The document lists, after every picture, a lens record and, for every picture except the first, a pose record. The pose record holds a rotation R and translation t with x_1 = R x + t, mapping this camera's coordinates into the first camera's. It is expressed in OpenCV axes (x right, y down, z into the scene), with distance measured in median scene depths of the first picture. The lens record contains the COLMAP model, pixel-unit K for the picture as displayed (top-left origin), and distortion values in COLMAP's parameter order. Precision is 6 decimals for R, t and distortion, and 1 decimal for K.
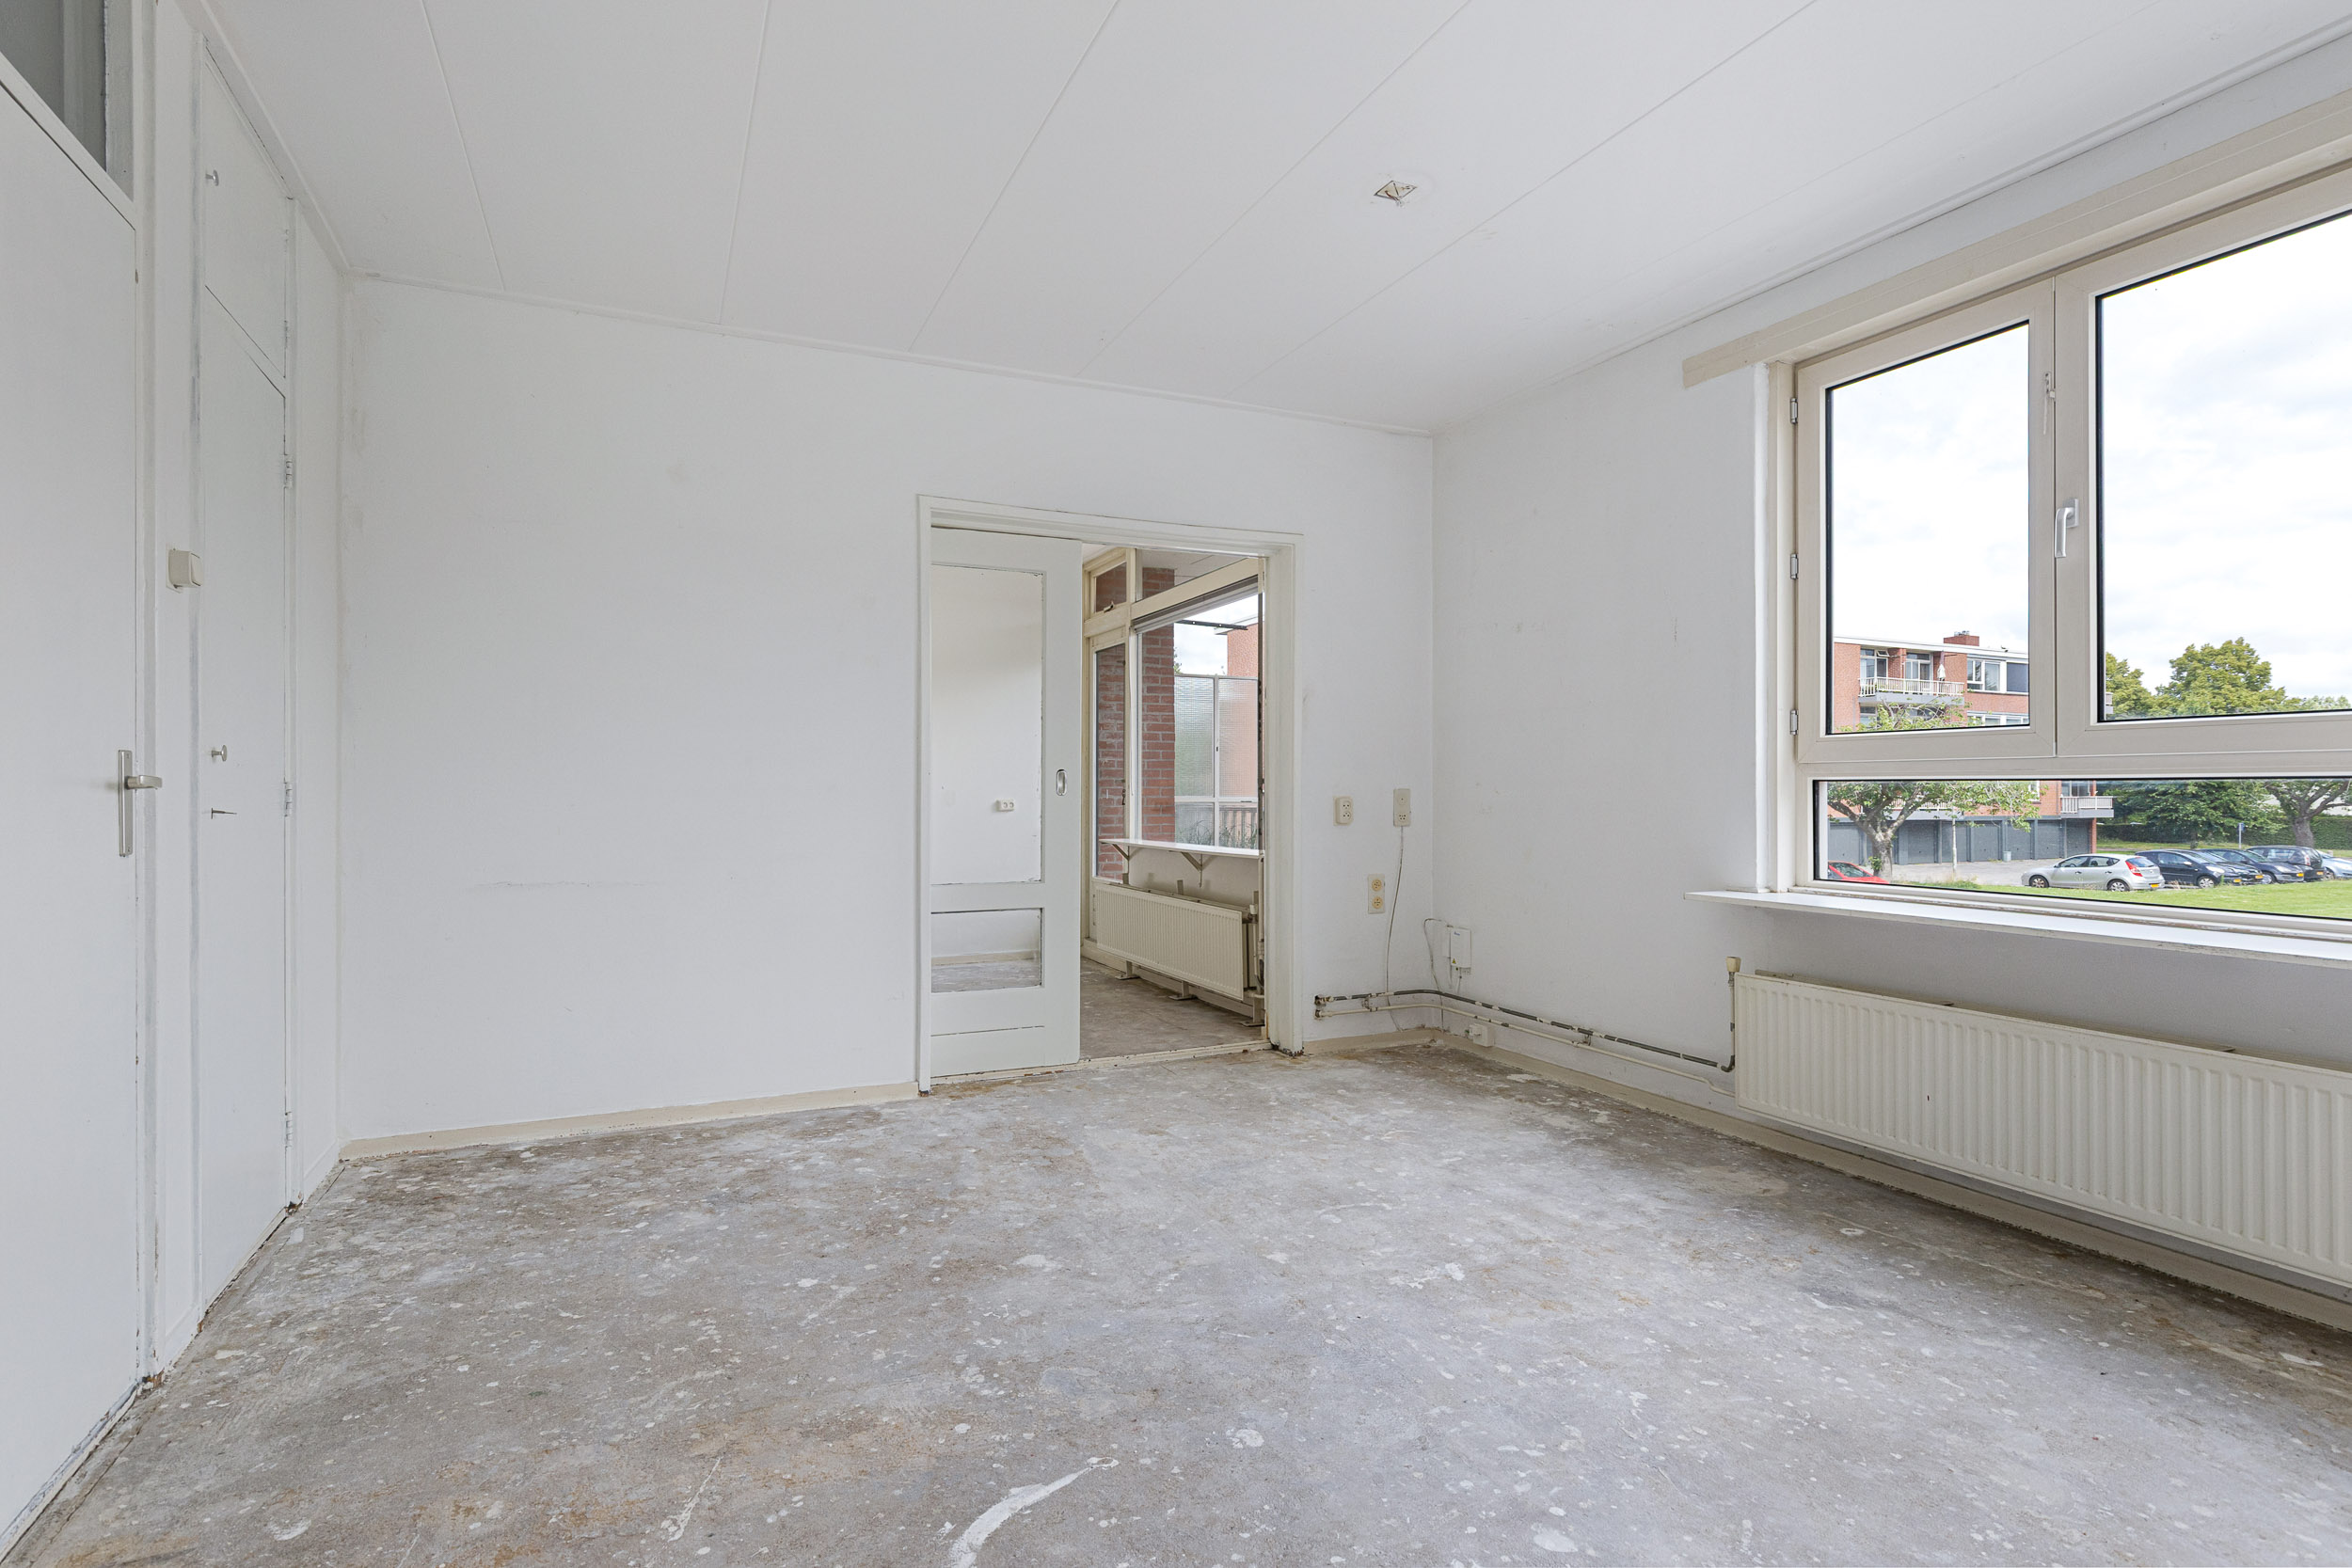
lens RADIAL K [[1176.9, 0, 1176.0], [0, 1176.9, 784.0], [0, 0, 1]] dist [0.000666, -0.000070]
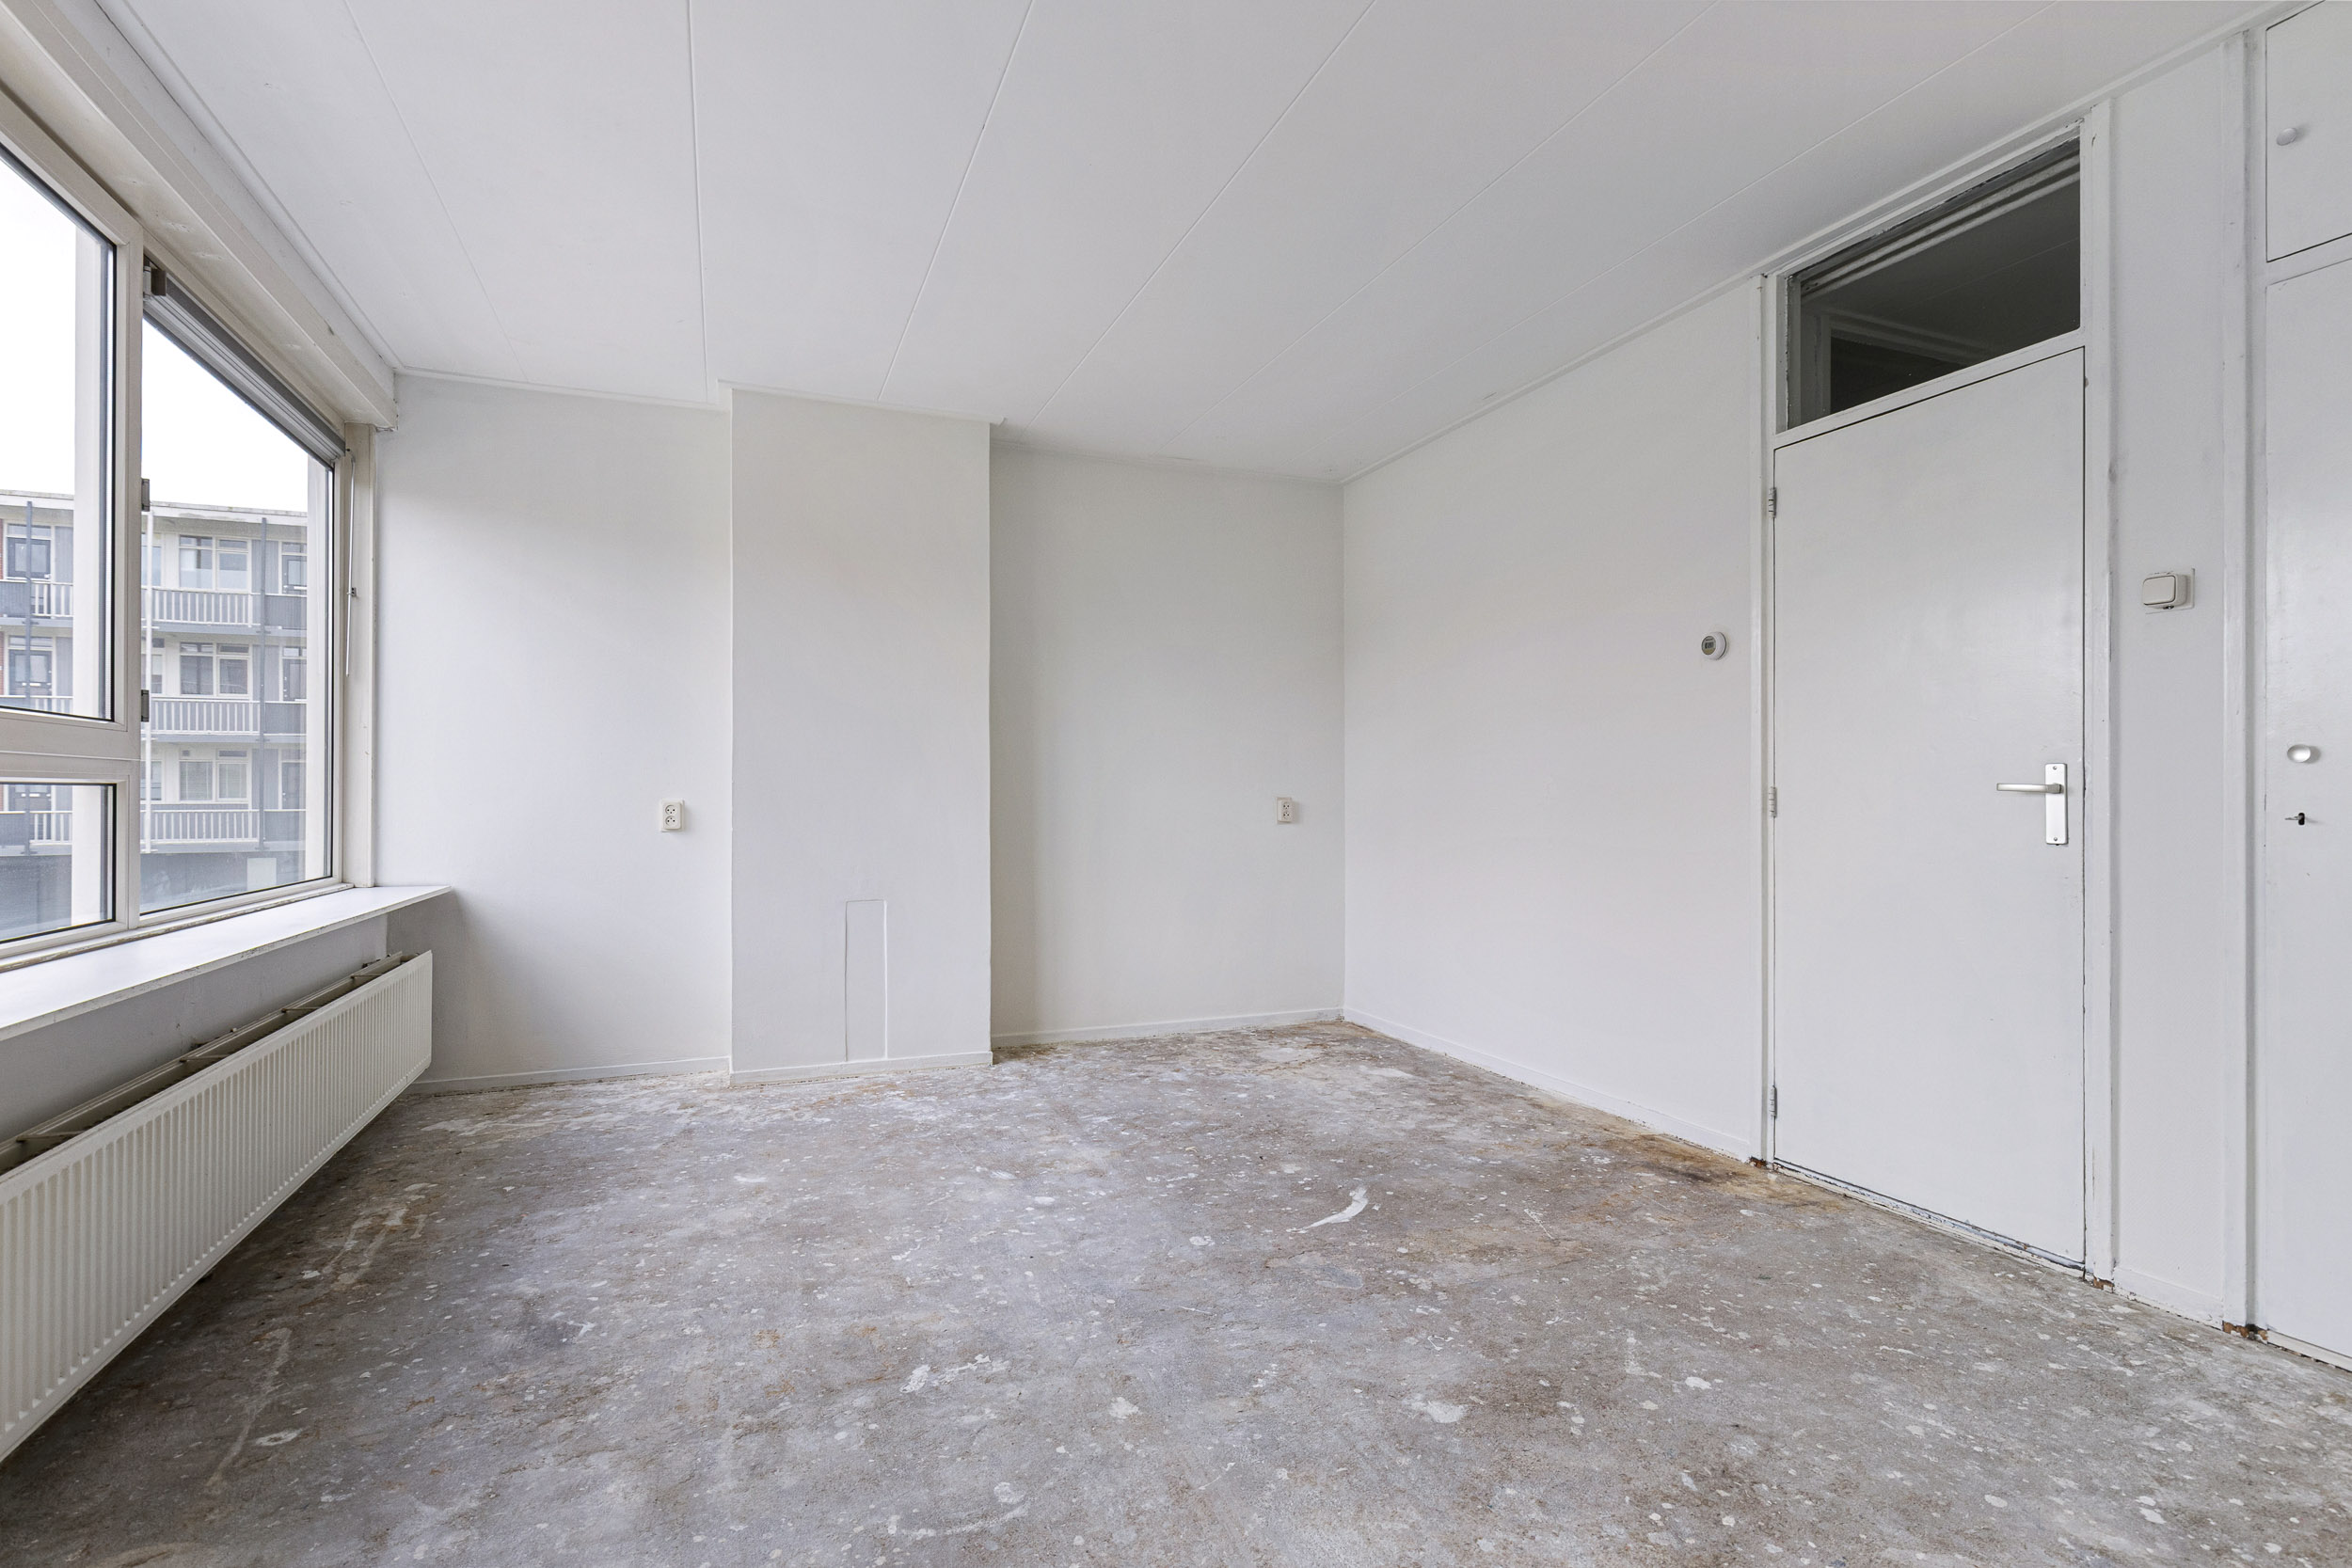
lens RADIAL K [[1114.7, 0, 1175.0], [0, 1114.7, 792.0], [0, 0, 1]] dist [-0.000064, 0.000060]
pose [[-0.998827, 0.002888, 0.048339, 0.018972], [0.002437, 0.999953, -0.009398, 0.010710], [-0.048364, -0.009269, -0.998787, 1.899385]]
